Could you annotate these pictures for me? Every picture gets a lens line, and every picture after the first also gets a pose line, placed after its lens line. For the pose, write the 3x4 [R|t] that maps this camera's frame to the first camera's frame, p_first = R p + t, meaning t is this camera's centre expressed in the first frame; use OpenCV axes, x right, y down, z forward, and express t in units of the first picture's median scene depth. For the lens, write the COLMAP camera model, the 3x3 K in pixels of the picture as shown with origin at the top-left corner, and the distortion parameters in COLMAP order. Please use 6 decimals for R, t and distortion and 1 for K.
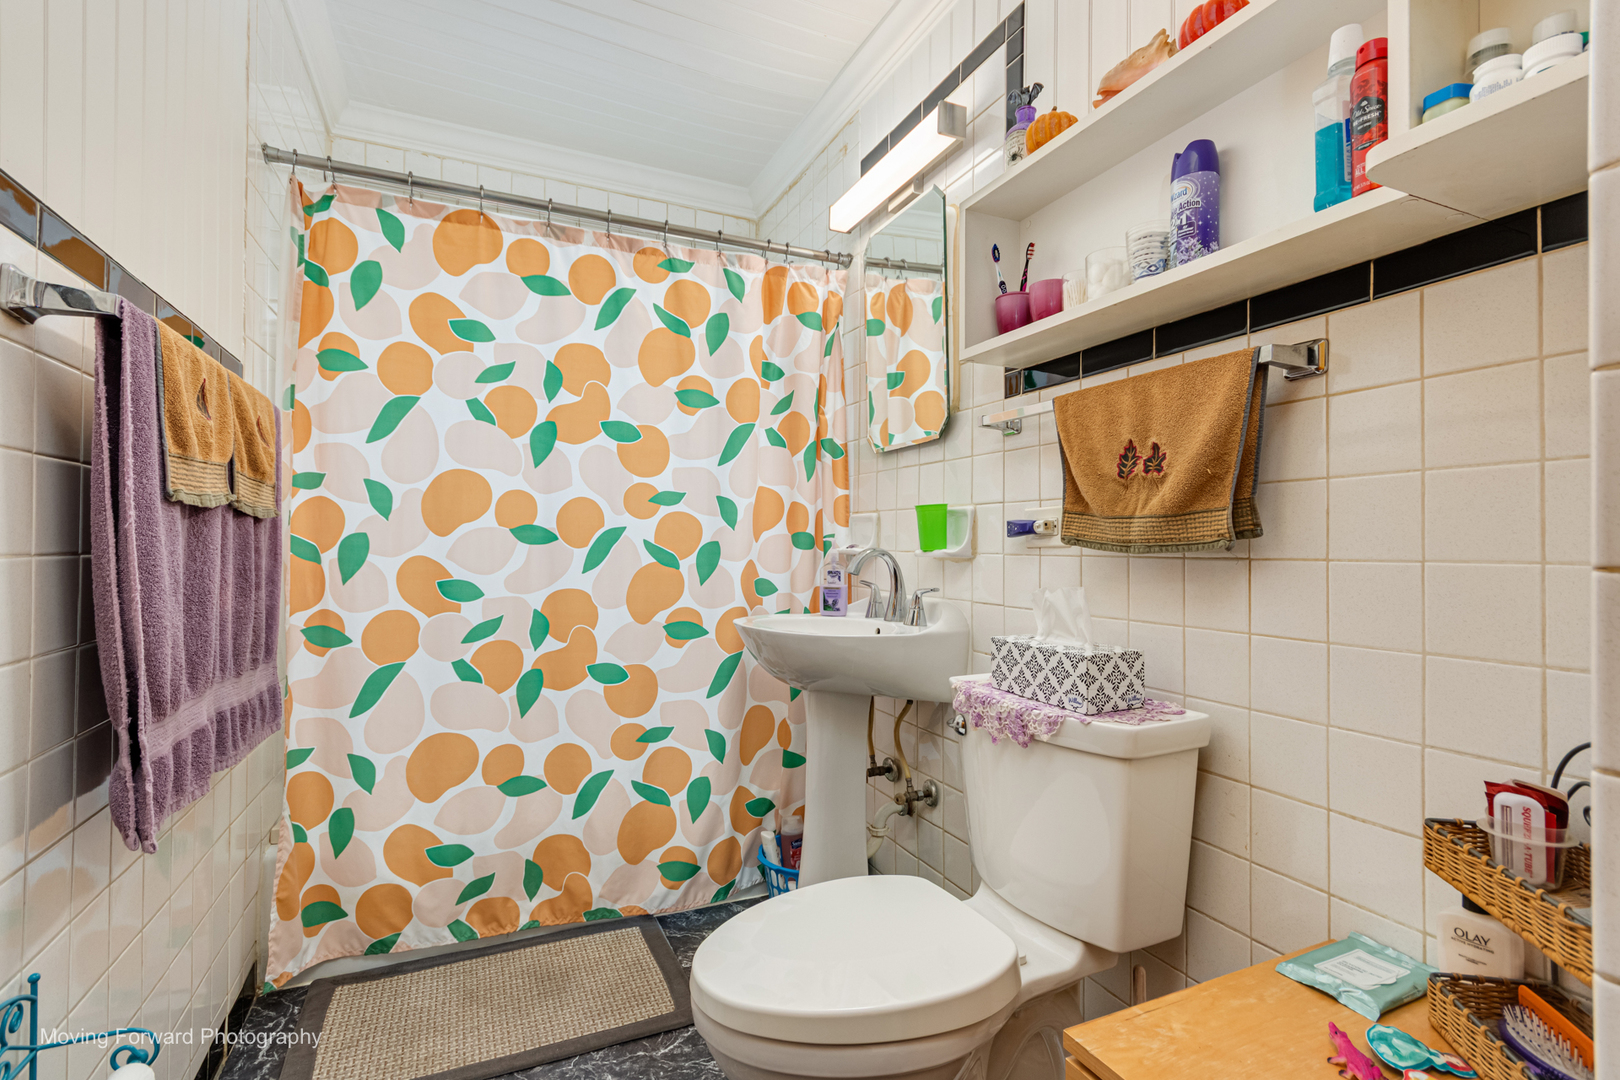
lens RADIAL K [[751.3, 0, 804.3], [0, 751.3, 540.1], [0, 0, 1]] dist [0.009743, -0.001517]
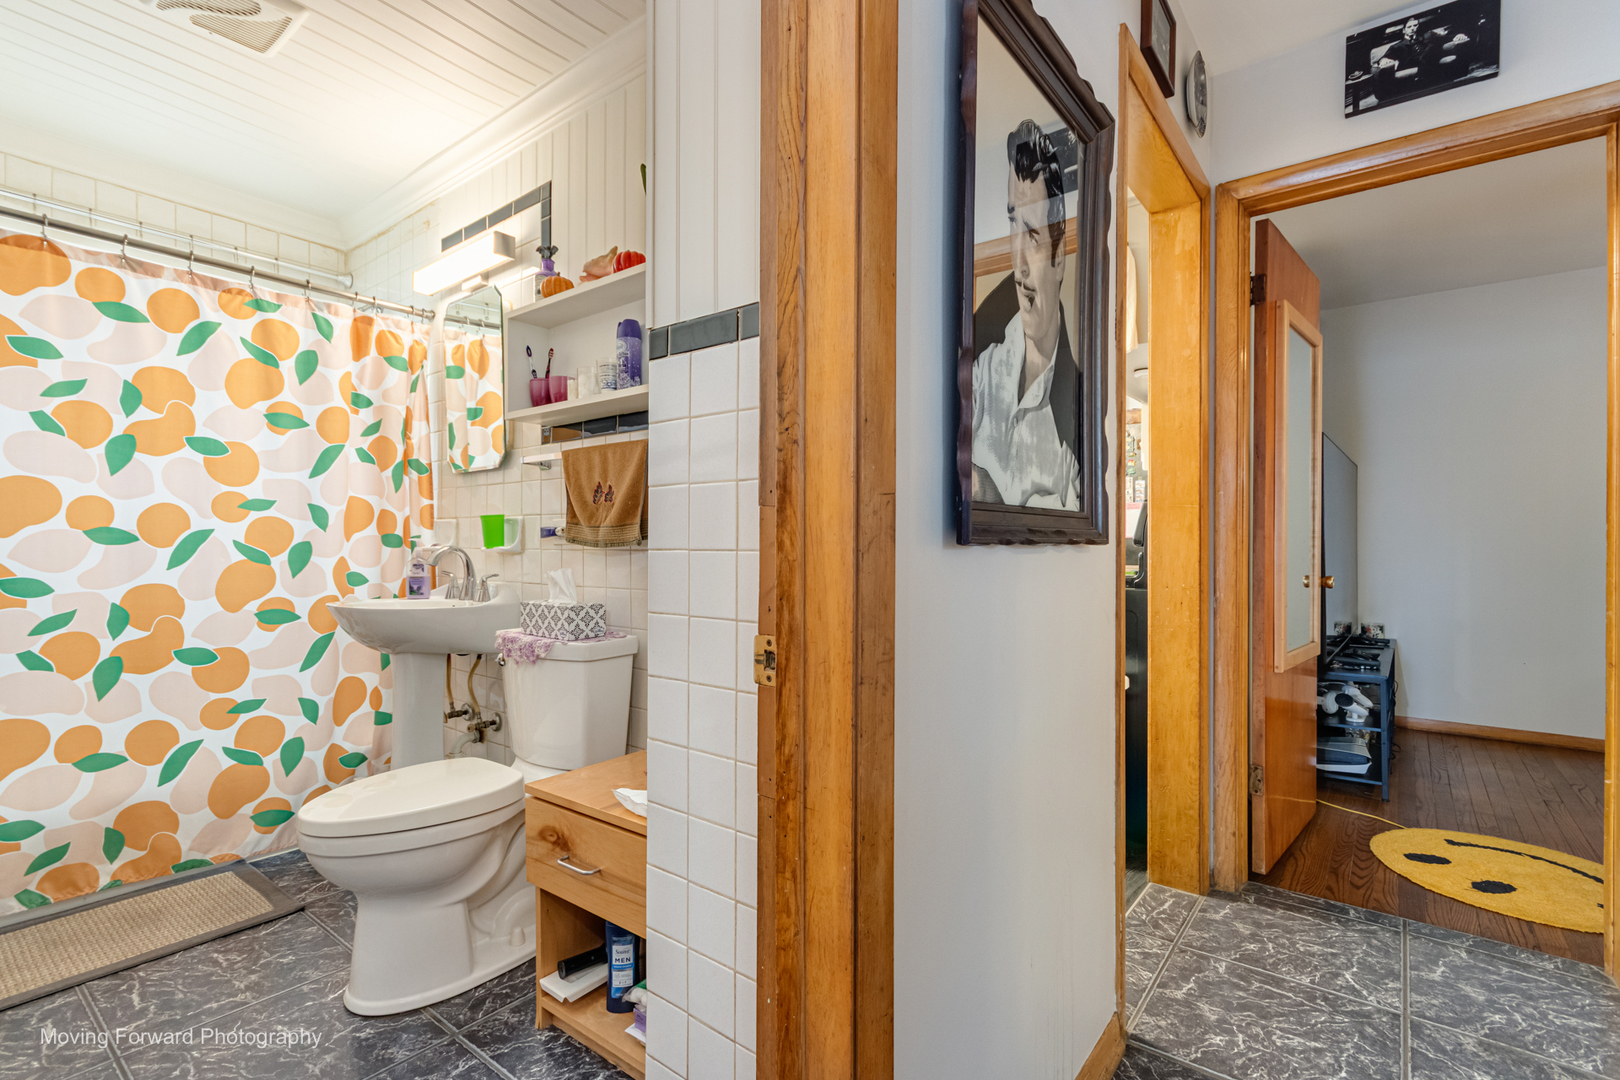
lens RADIAL K [[751.3, 0, 809.8], [0, 751.3, 548.3], [0, 0, 1]] dist [0.009743, -0.001517]
pose [[0.887193, -0.008014, 0.461330, 0.041088], [0.001678, 0.999899, 0.014142, -0.003006], [-0.461396, -0.011773, 0.887116, -0.470738]]
